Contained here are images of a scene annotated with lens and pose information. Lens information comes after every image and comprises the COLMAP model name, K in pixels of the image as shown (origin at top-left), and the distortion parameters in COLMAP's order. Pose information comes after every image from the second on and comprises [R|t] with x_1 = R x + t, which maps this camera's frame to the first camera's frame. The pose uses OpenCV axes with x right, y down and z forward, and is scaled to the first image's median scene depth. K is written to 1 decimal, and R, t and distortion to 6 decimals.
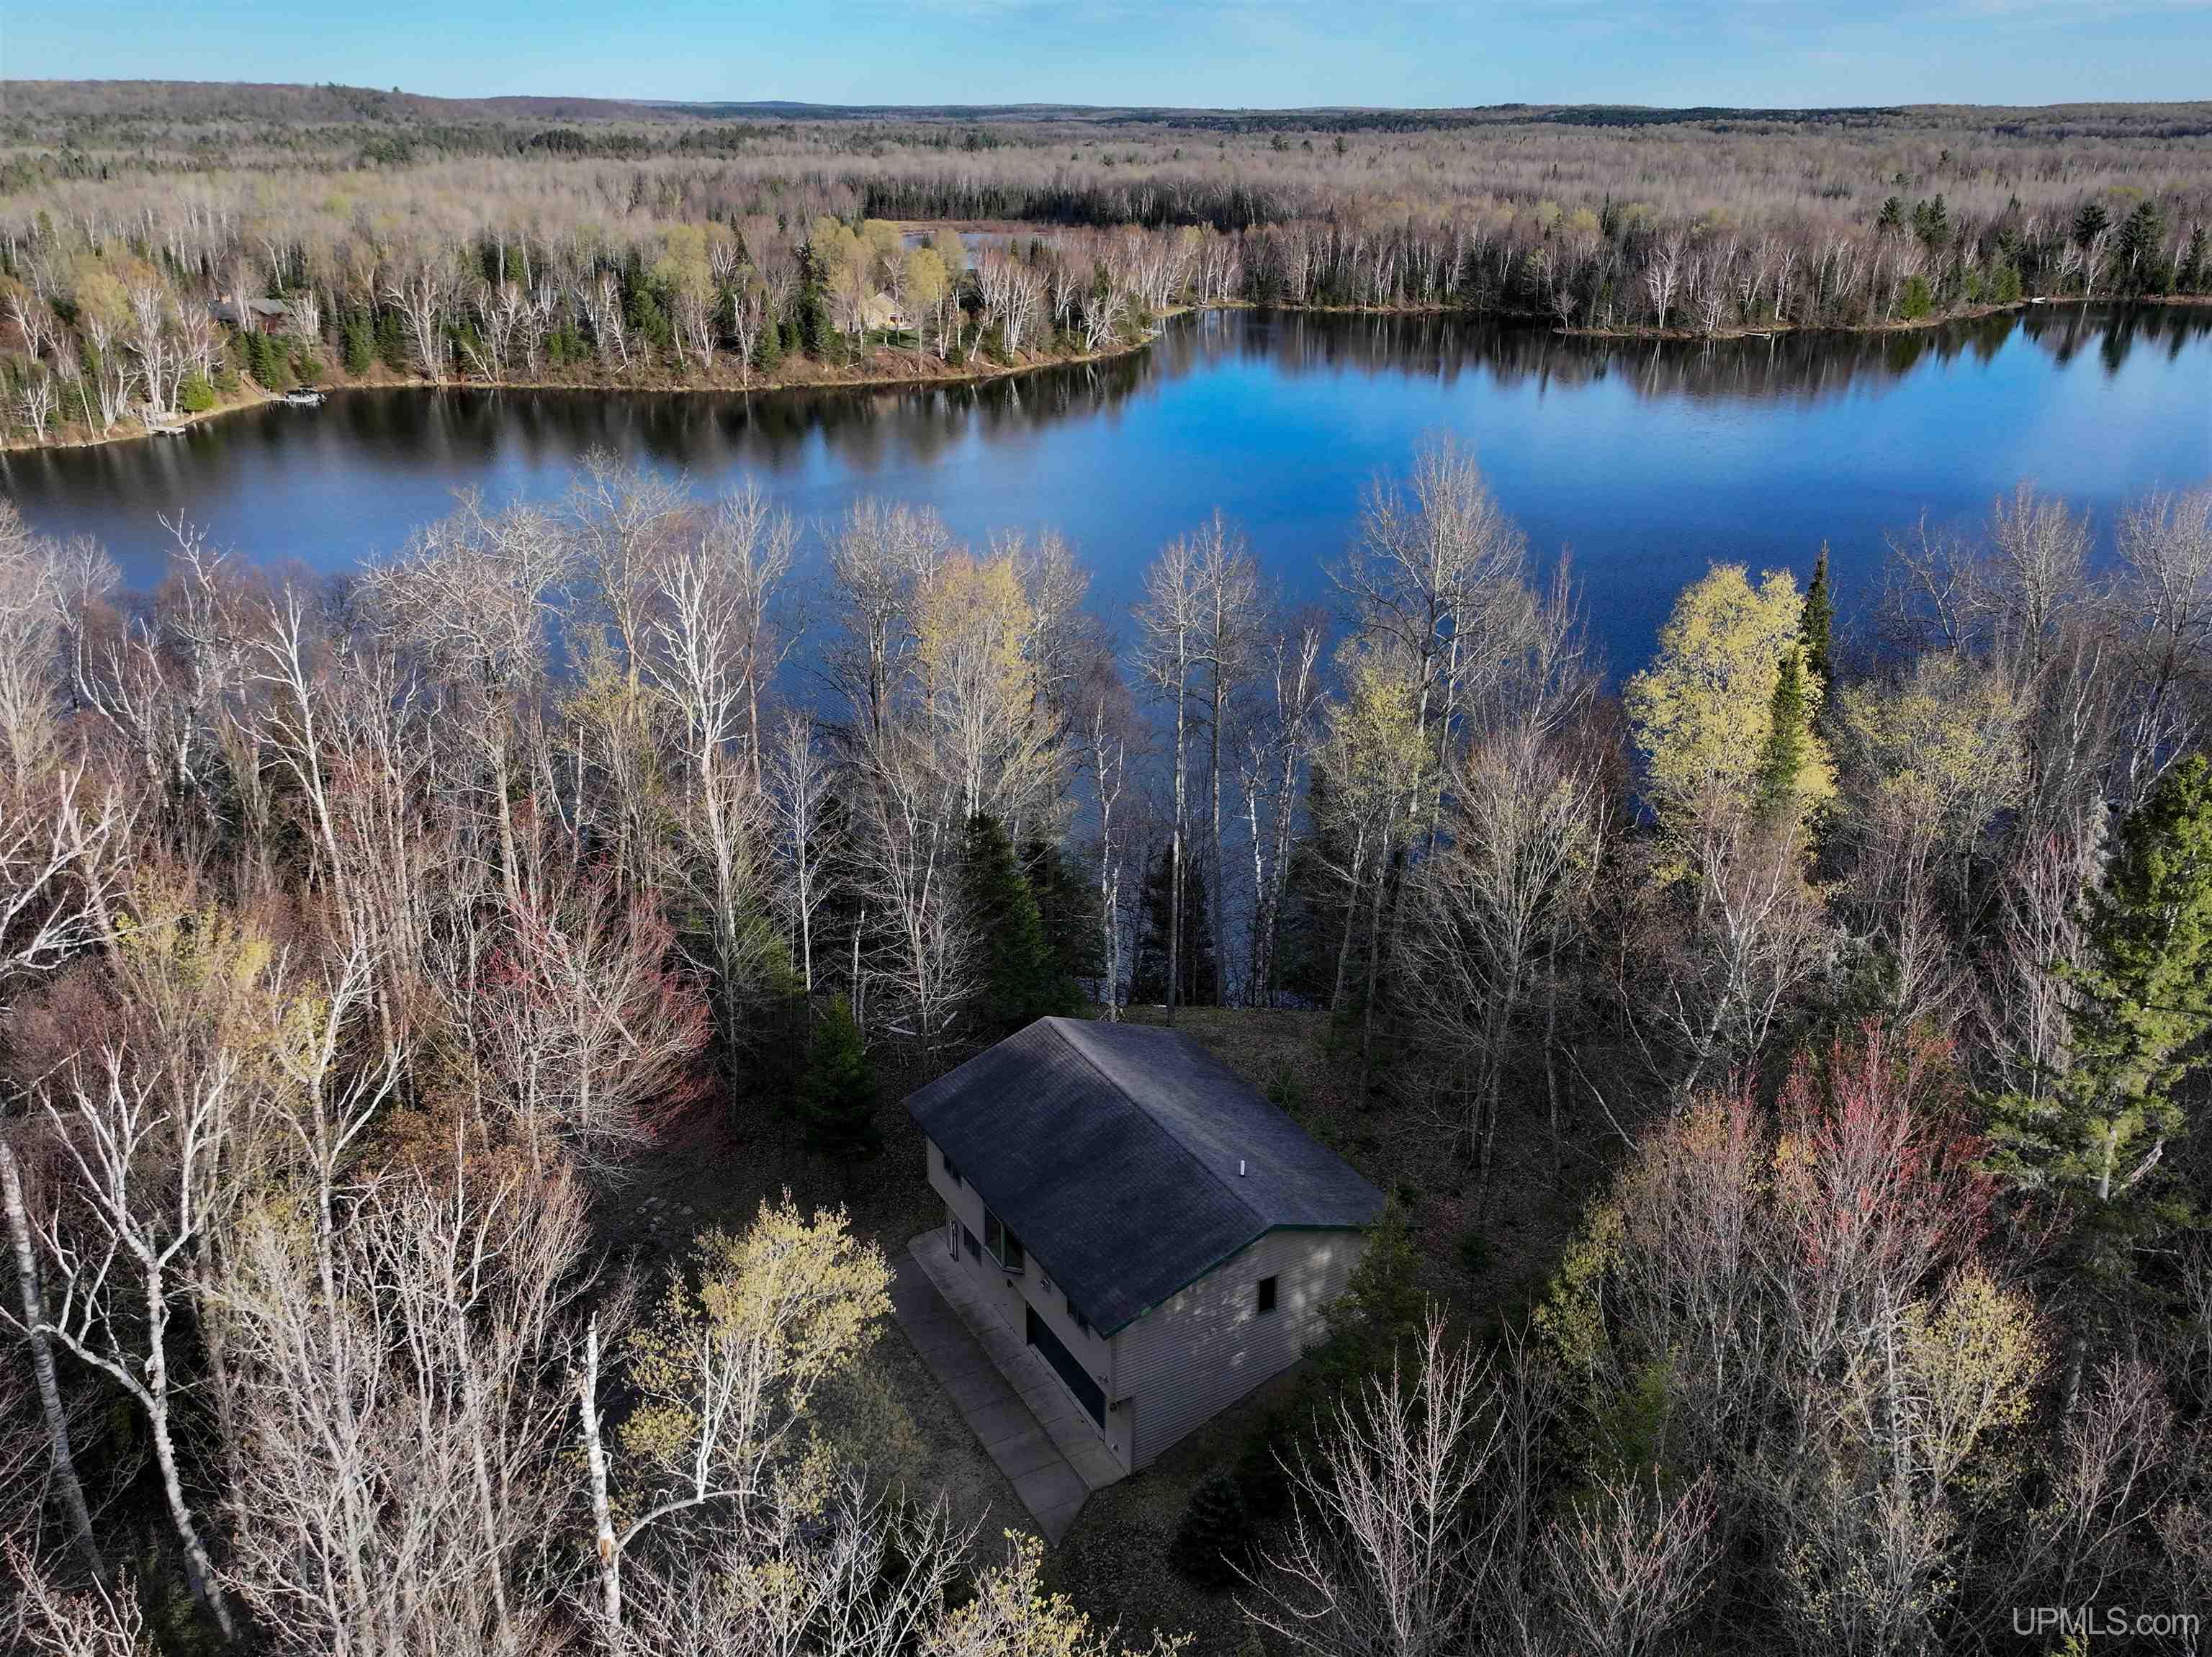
lens RADIAL K [[1801.1, 0, 1100.7], [0, 1801.1, 838.8], [0, 0, 1]] dist [0.000179, 0.001399]
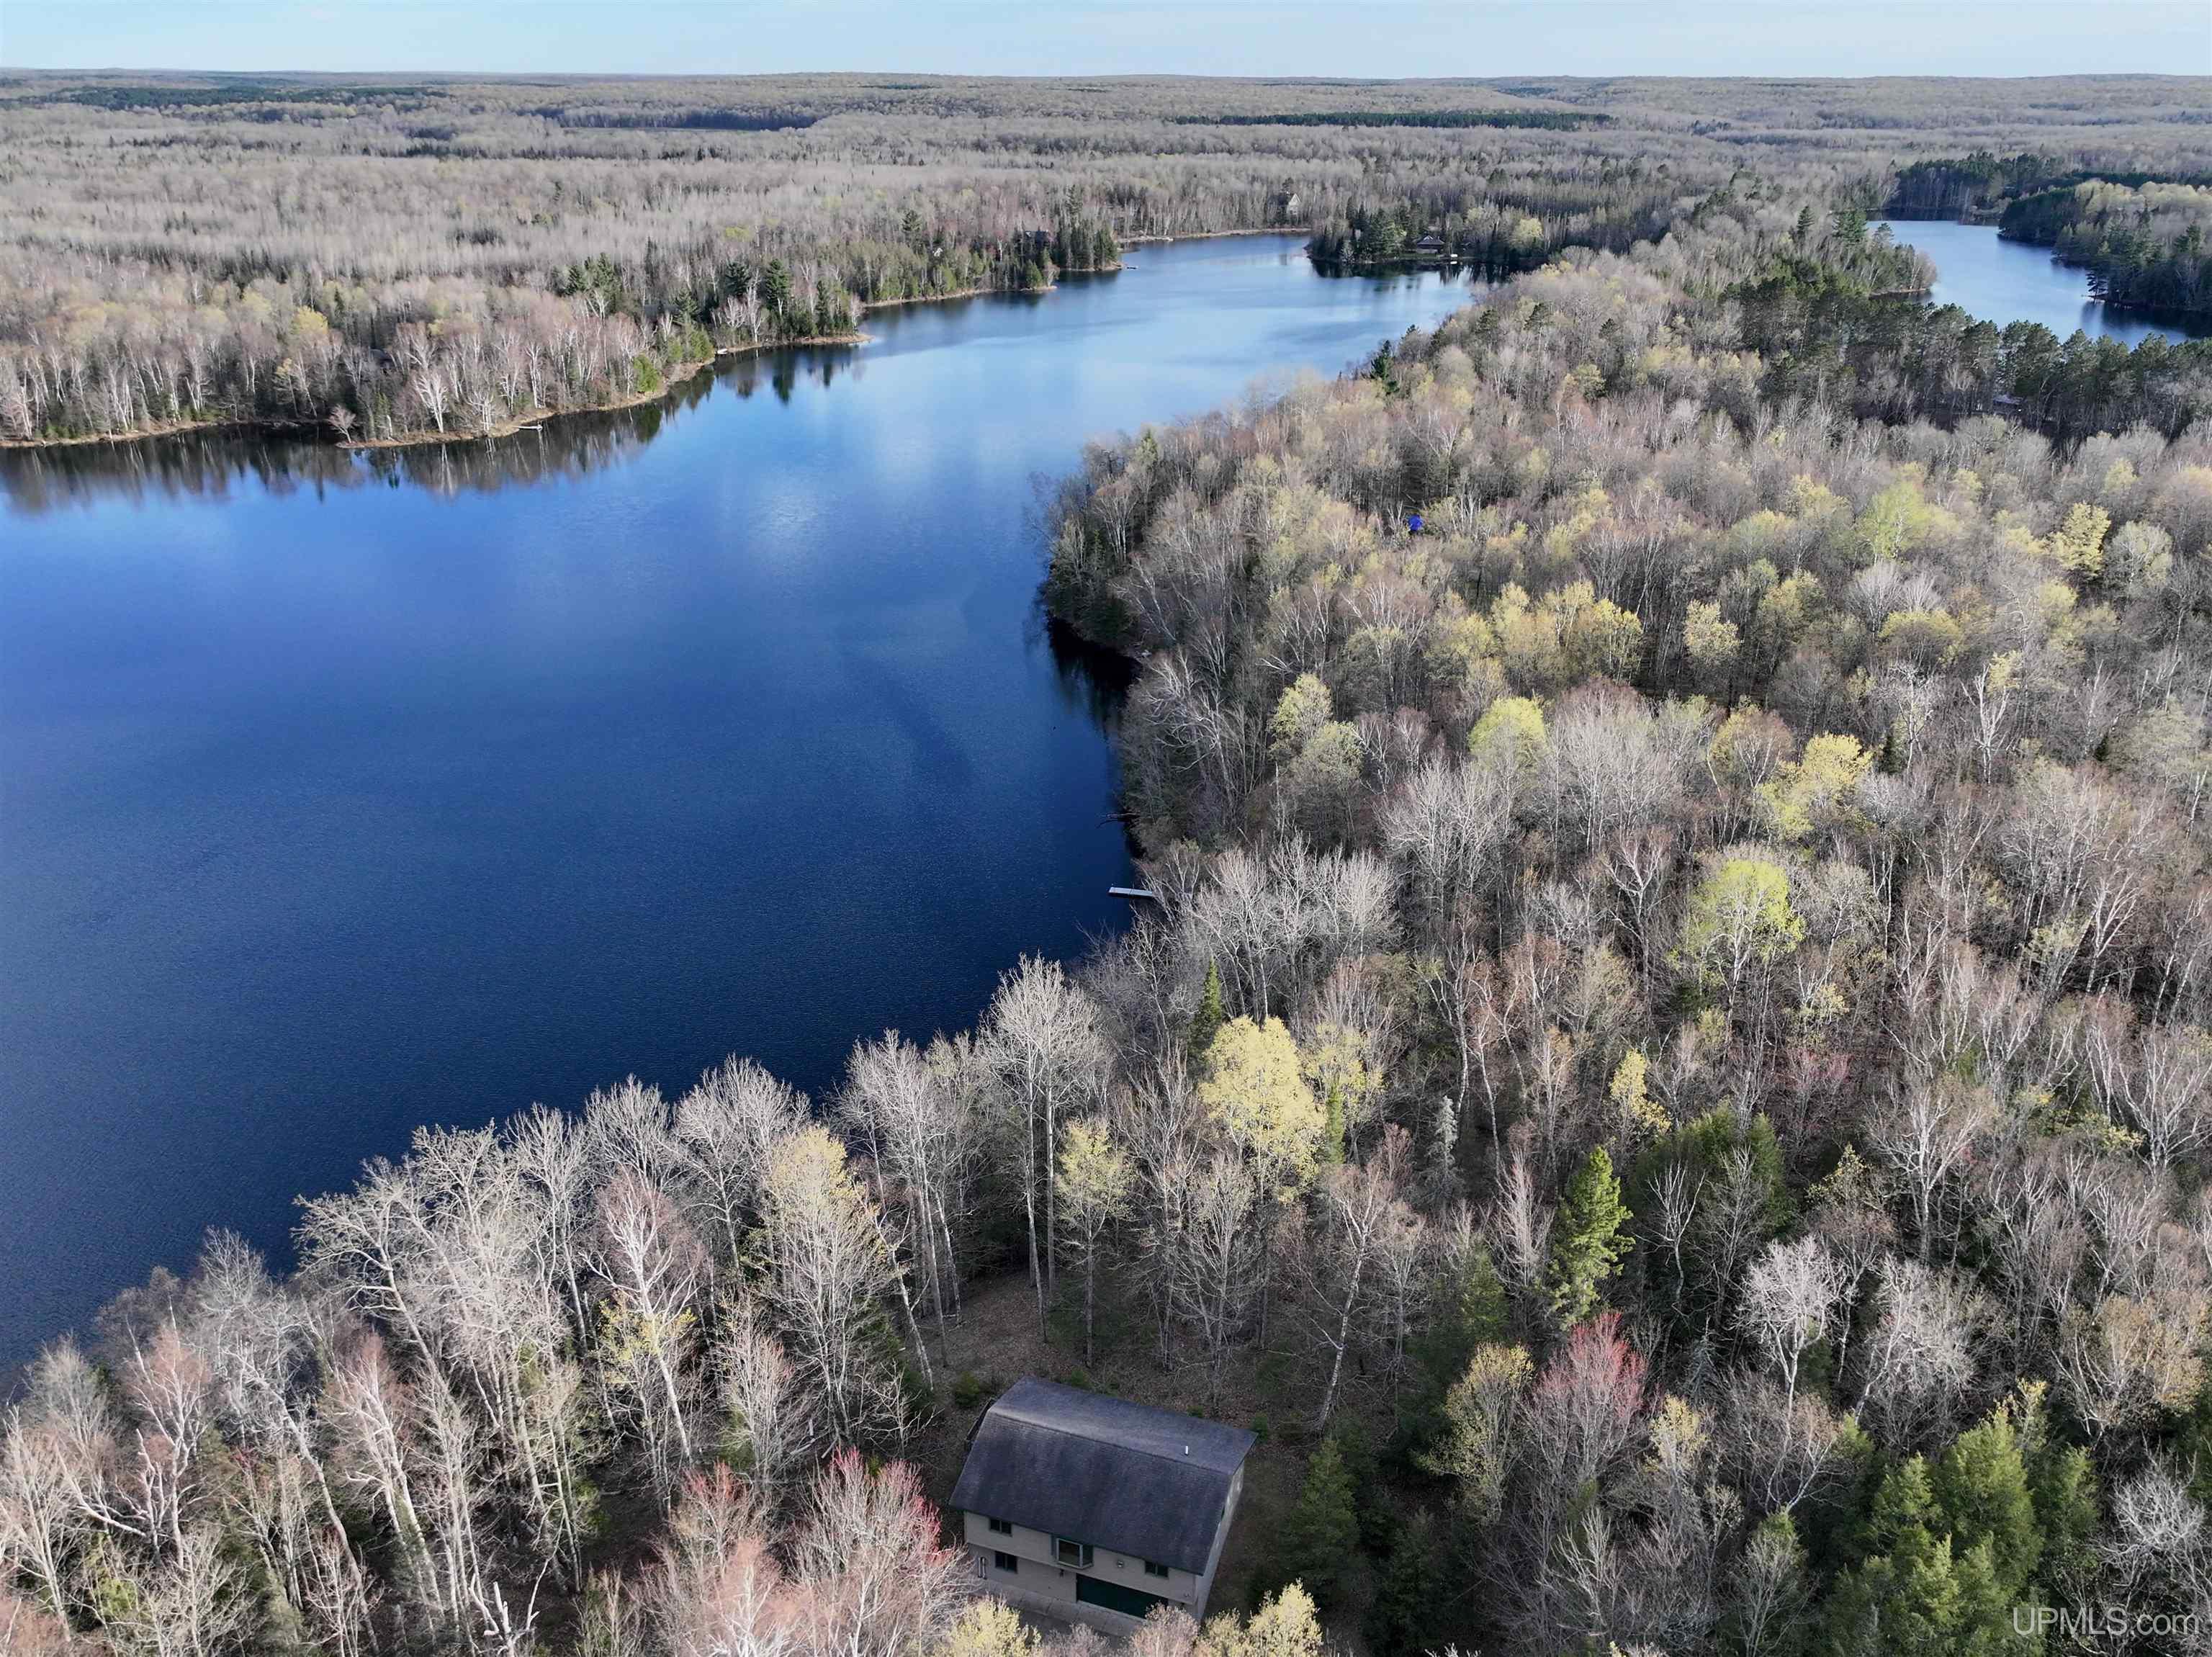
lens RADIAL K [[1801.1, 0, 1100.7], [0, 1801.1, 838.8], [0, 0, 1]] dist [0.000179, 0.001399]
pose [[0.742605, -0.263984, 0.615508, -0.103841], [0.247638, 0.962137, 0.113877, -0.070423], [-0.622265, 0.067858, 0.779860, -0.043910]]
